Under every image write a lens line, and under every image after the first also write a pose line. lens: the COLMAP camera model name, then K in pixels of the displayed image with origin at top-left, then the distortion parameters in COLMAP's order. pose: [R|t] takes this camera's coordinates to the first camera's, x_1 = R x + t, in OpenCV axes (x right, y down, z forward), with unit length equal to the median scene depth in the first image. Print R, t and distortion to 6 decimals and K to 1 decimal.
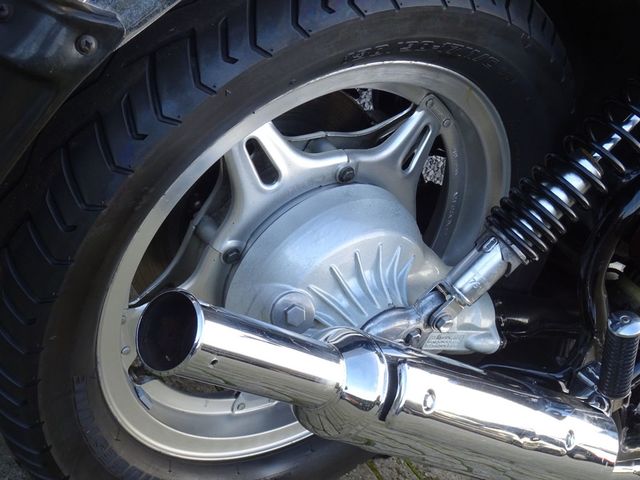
lens RADIAL K [[1073.4, 0, 320.0], [0, 1073.4, 240.0], [0, 0, 1]] dist [0.013678, 0.054746]
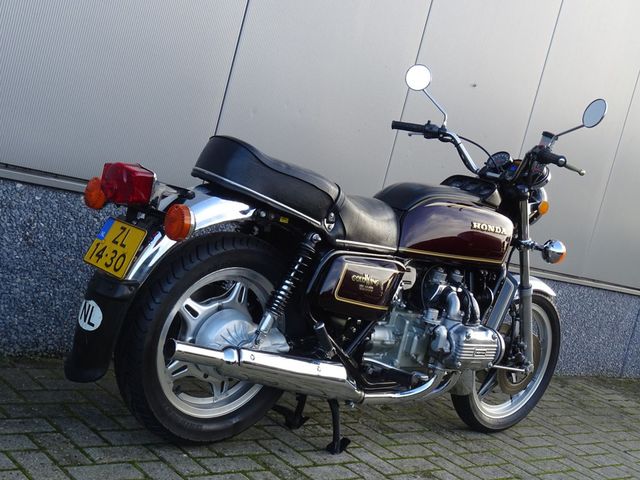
lens RADIAL K [[864.4, 0, 320.0], [0, 864.4, 240.0], [0, 0, 1]] dist [-0.012961, -0.039250]
pose [[0.951588, -0.306292, 0.025815, 0.314034], [0.304472, 0.927740, -0.215858, 0.410933], [0.042166, 0.213268, 0.976083, -1.595163]]
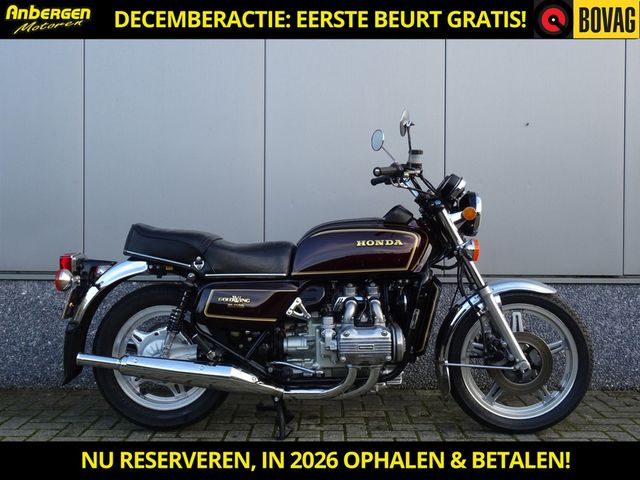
lens RADIAL K [[682.3, 0, 320.0], [0, 682.3, 240.0], [0, 0, 1]] dist [-0.014700, 0.000620]
pose [[0.654522, -0.521897, -0.547014, 2.494795], [0.178492, 0.809738, -0.558986, 1.494406], [0.734671, 0.268231, 0.623146, -0.502303]]
